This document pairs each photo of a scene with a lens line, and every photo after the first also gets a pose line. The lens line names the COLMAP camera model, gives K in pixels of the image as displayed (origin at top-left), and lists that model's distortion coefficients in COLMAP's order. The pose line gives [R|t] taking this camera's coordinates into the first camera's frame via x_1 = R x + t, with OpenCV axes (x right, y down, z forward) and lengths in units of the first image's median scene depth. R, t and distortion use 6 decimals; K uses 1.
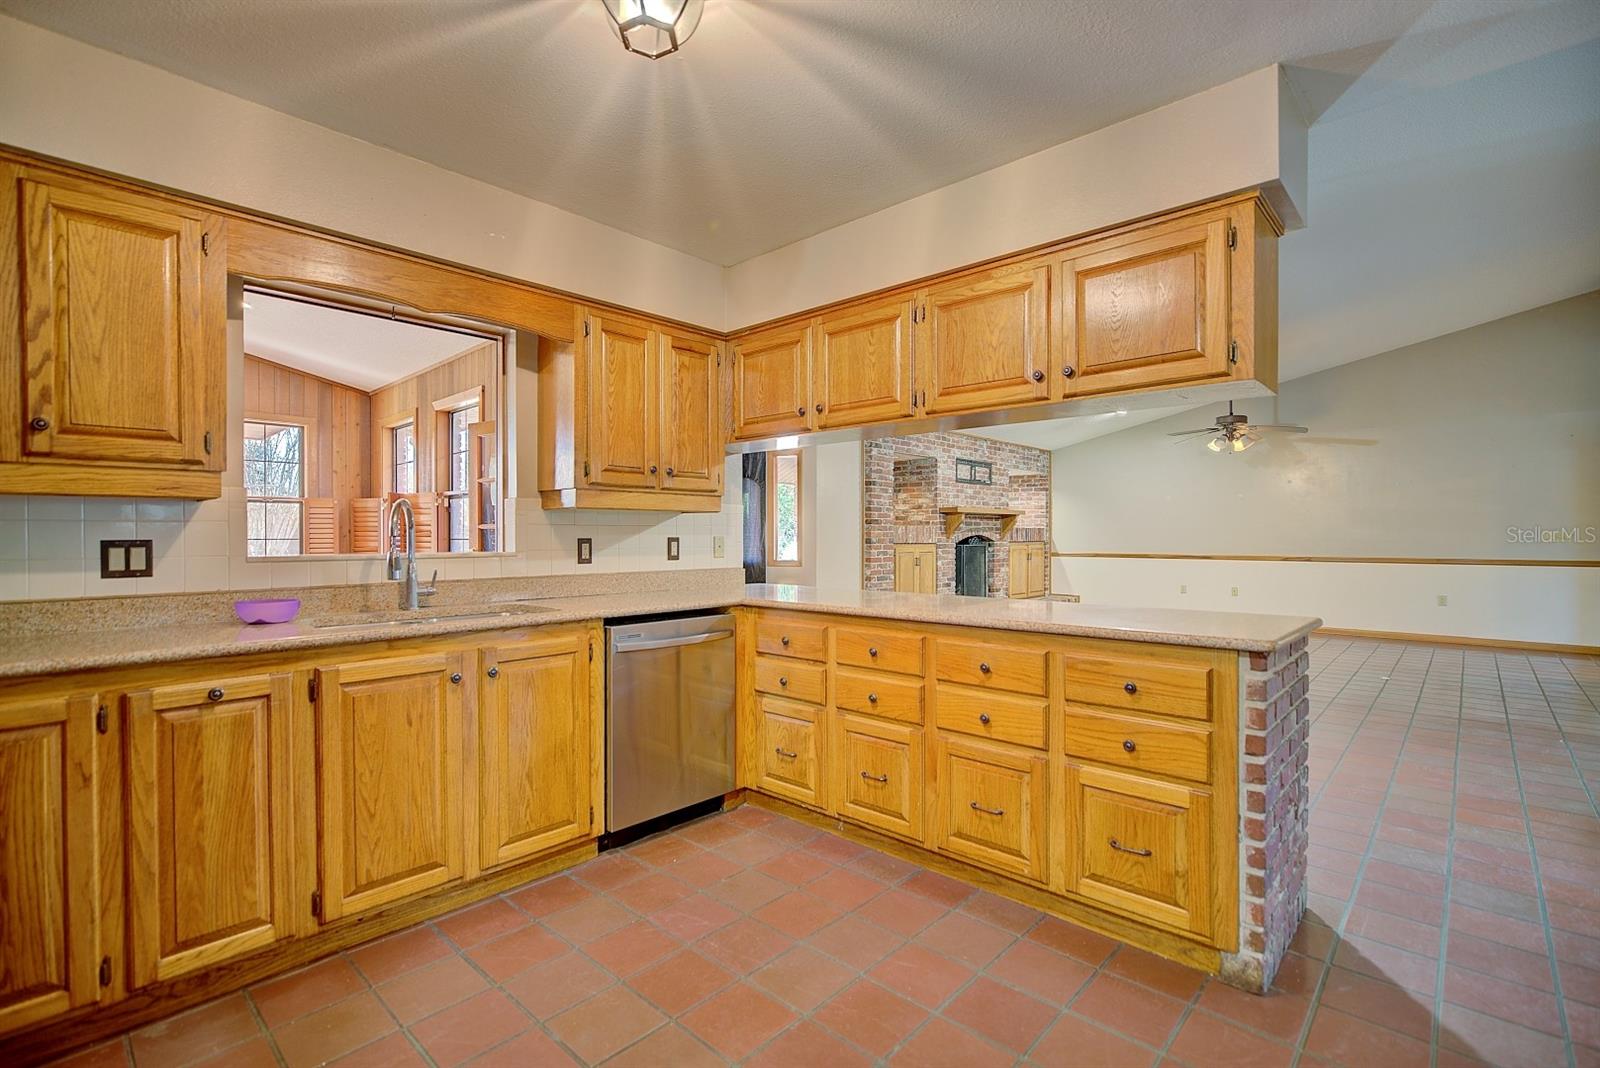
lens RADIAL K [[727.8, 0, 800.5], [0, 727.8, 536.4], [0, 0, 1]] dist [-0.001817, -0.002055]
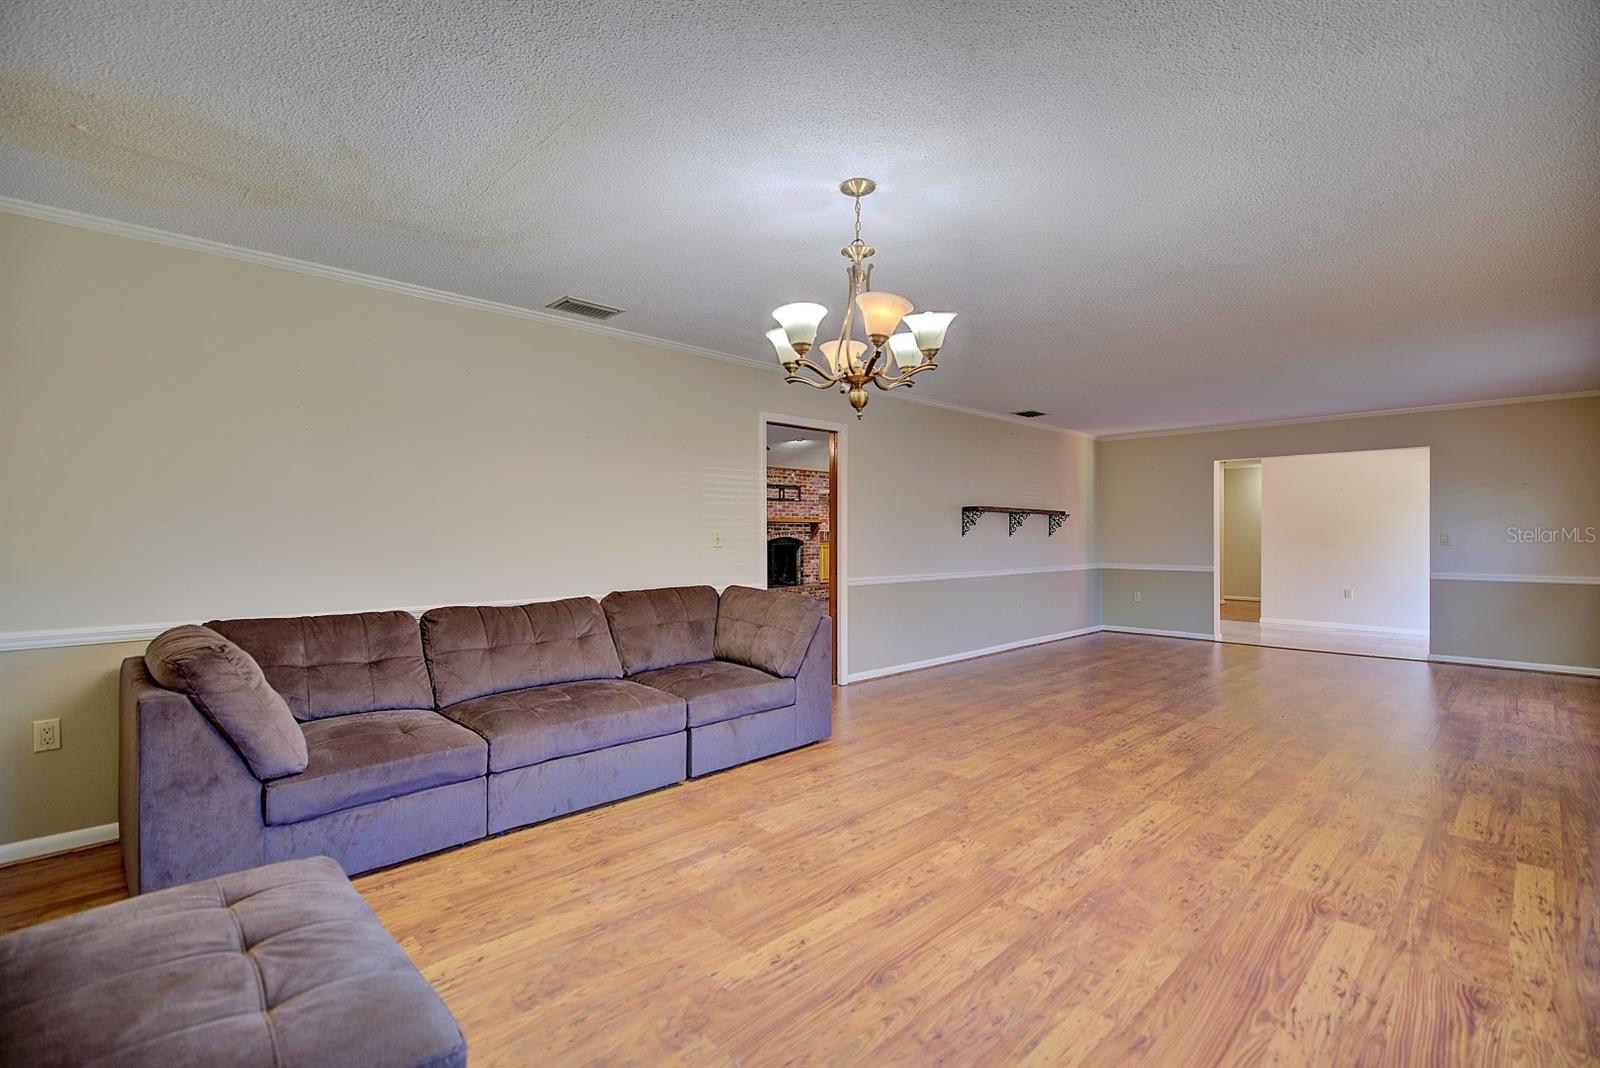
lens RADIAL K [[727.8, 0, 788.6], [0, 727.8, 535.1], [0, 0, 1]] dist [-0.001817, -0.002055]
pose [[0.998164, -0.001596, -0.060542, 0.401379], [0.001396, 0.999993, -0.003348, -0.000952], [0.060547, 0.003258, 0.998160, -0.511362]]
